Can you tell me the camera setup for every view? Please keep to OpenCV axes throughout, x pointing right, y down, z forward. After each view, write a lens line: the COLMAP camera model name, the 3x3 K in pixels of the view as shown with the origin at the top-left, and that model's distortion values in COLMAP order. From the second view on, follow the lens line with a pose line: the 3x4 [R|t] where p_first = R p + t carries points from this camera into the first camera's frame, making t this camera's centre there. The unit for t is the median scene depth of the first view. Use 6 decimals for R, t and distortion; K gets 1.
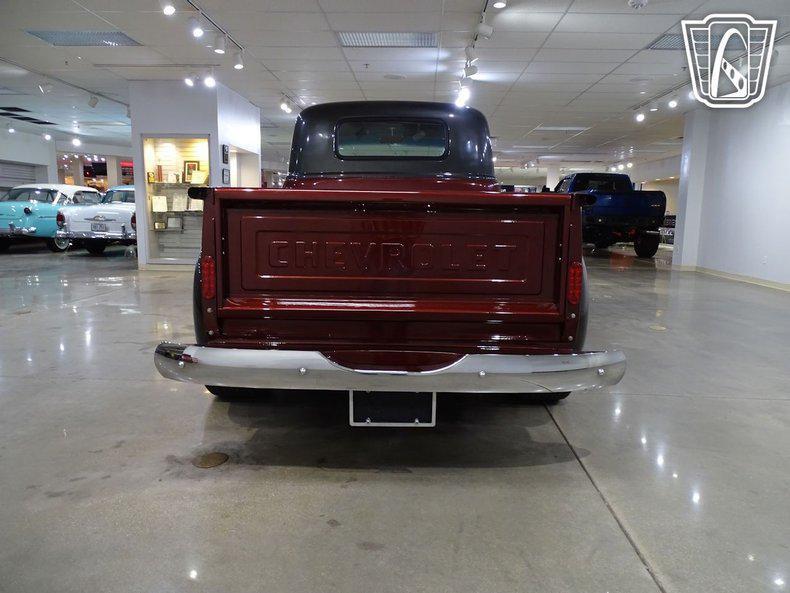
lens RADIAL K [[560.5, 0, 395.8], [0, 560.5, 300.4], [0, 0, 1]] dist [0.000474, 0.003126]
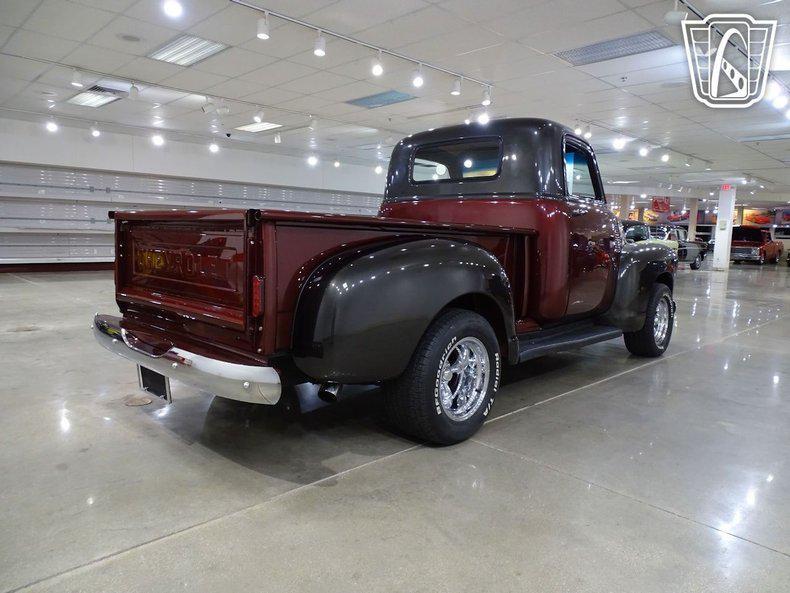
lens RADIAL K [[560.5, 0, 395.8], [0, 560.5, 300.4], [0, 0, 1]] dist [0.000474, 0.003126]
pose [[0.726683, 0.086269, -0.681534, 1.015803], [-0.122376, 0.992472, -0.004854, -0.040314], [0.675985, 0.086931, 0.731770, 0.362194]]
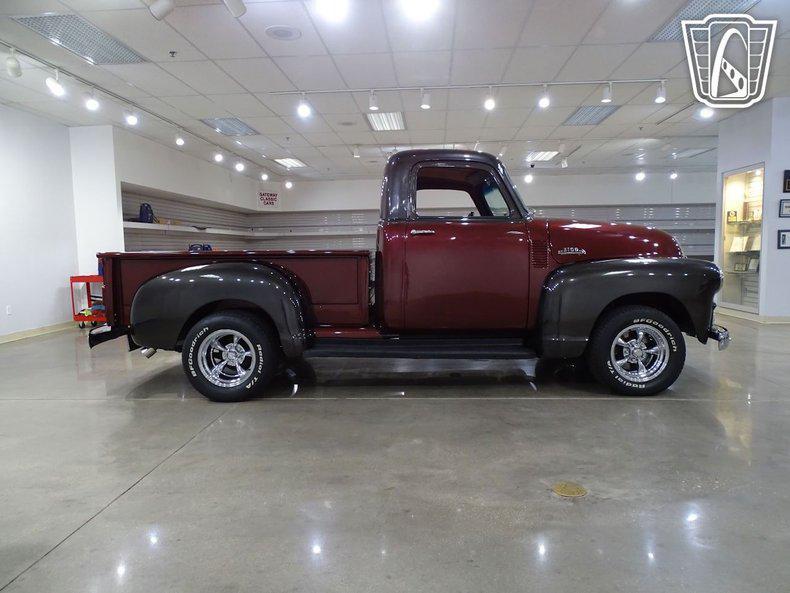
lens RADIAL K [[560.5, 0, 395.8], [0, 560.5, 300.4], [0, 0, 1]] dist [0.000474, 0.003126]
pose [[-0.025006, 0.071756, -0.997109, 1.949799], [-0.141246, 0.987161, 0.074583, -0.260296], [0.989659, 0.142703, -0.014550, 1.751116]]
